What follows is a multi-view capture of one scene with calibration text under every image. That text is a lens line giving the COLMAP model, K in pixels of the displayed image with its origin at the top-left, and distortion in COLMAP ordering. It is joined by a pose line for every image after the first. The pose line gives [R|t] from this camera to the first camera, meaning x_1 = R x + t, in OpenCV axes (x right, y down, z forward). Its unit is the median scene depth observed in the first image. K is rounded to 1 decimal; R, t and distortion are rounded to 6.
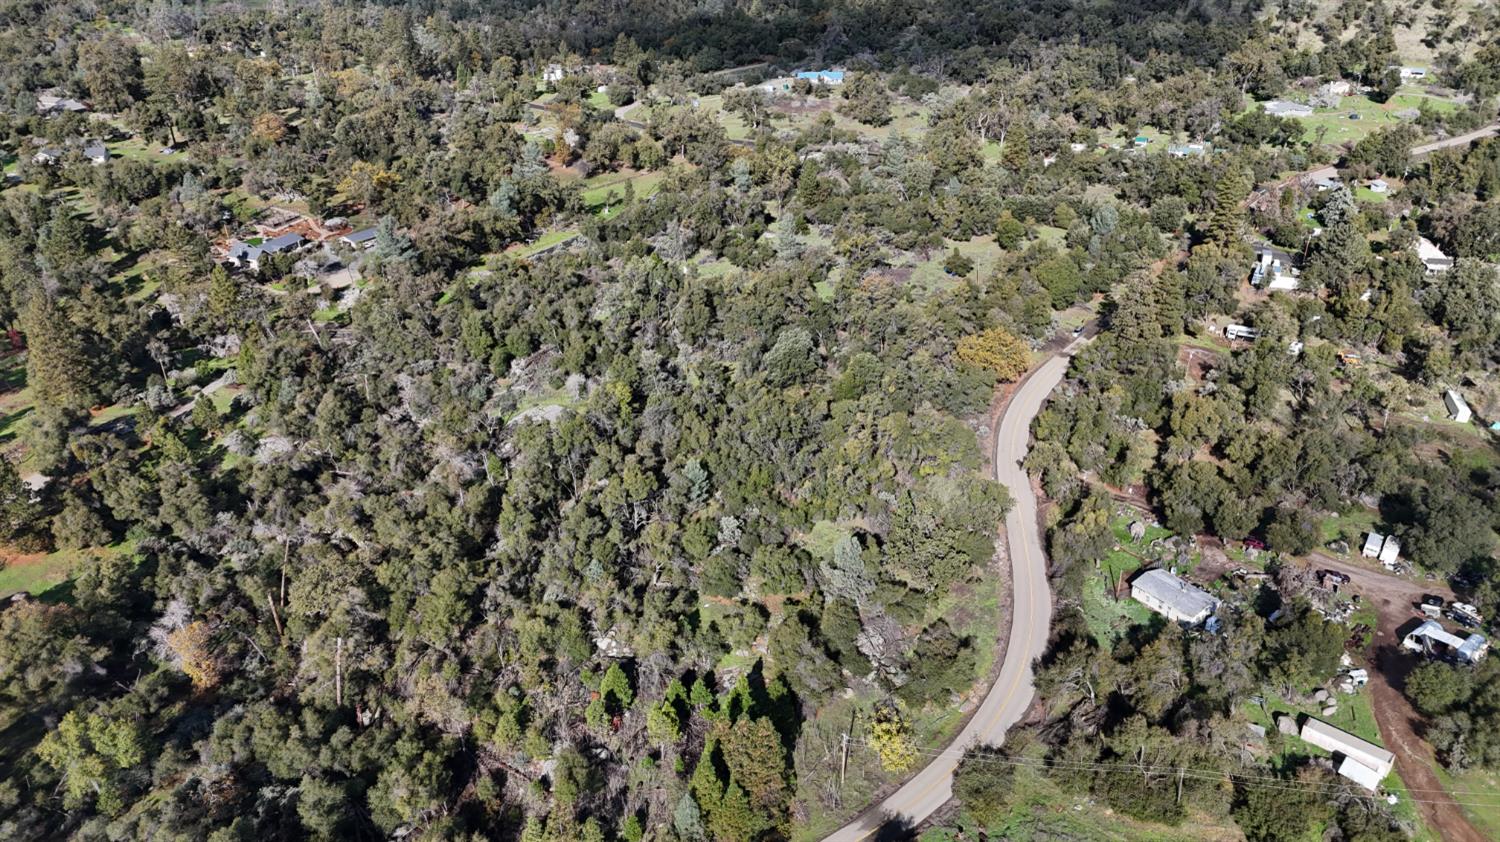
lens RADIAL K [[1090.1, 0, 748.7], [0, 1090.1, 419.1], [0, 0, 1]] dist [0.045357, -0.007546]
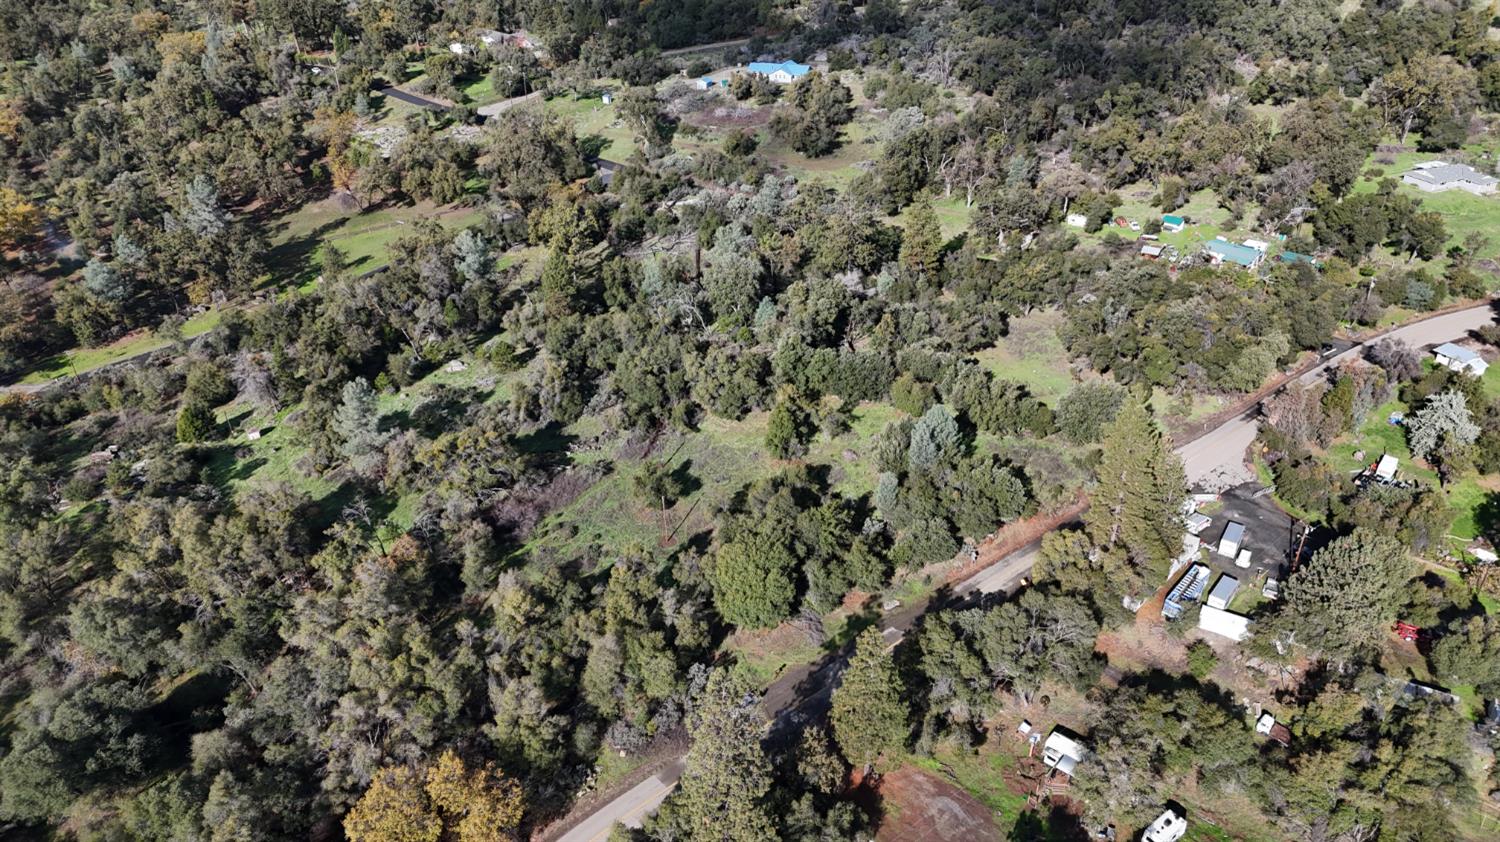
lens RADIAL K [[1090.1, 0, 751.3], [0, 1090.1, 423.8], [0, 0, 1]] dist [0.045357, -0.007546]
pose [[0.975138, 0.113192, -0.190506, 0.235660], [-0.099091, 0.991693, 0.082017, -0.154473], [0.198207, -0.061100, 0.978254, 0.306312]]
